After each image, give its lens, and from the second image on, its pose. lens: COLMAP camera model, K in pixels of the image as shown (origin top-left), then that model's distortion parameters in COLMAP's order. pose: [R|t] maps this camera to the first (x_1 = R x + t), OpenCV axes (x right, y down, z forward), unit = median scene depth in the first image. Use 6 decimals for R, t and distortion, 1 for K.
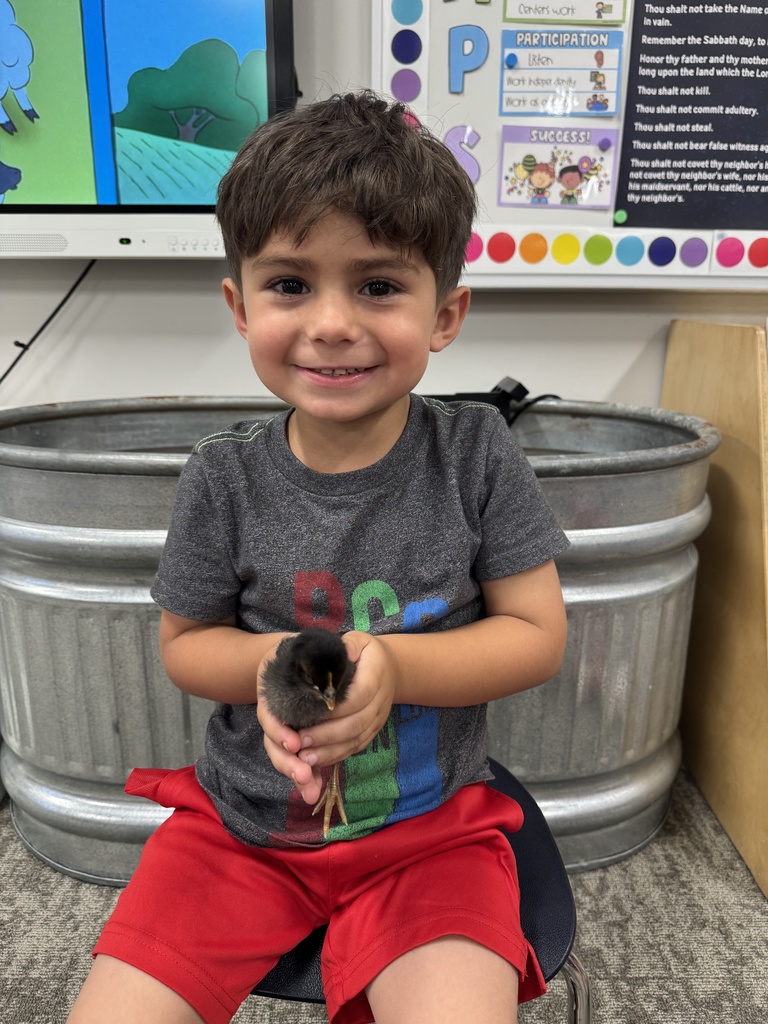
lens RADIAL K [[733.9, 0, 389.8], [0, 733.9, 510.8], [0, 0, 1]] dist [-0.021038, 0.000660]
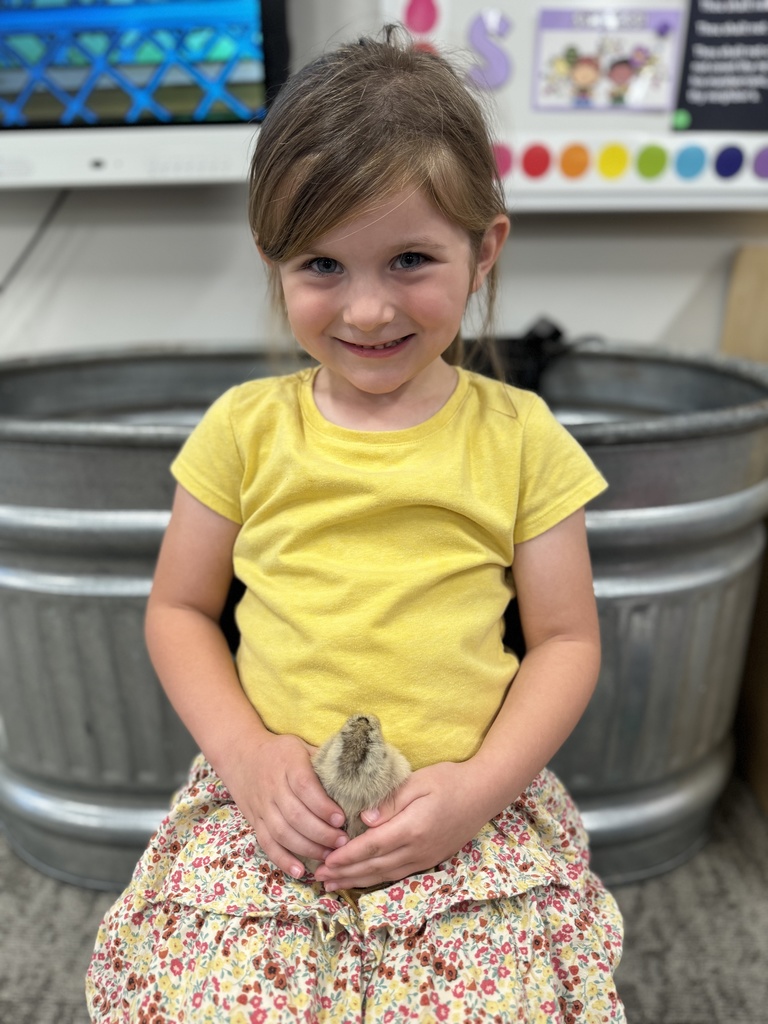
lens RADIAL K [[731.6, 0, 384.0], [0, 731.6, 512.0], [0, 0, 1]] dist [-0.015101, -0.004754]
pose [[0.998380, 0.001048, -0.056888, 0.031196], [0.004054, 0.995978, 0.089510, -0.039284], [0.056753, -0.089595, 0.994360, 0.142293]]
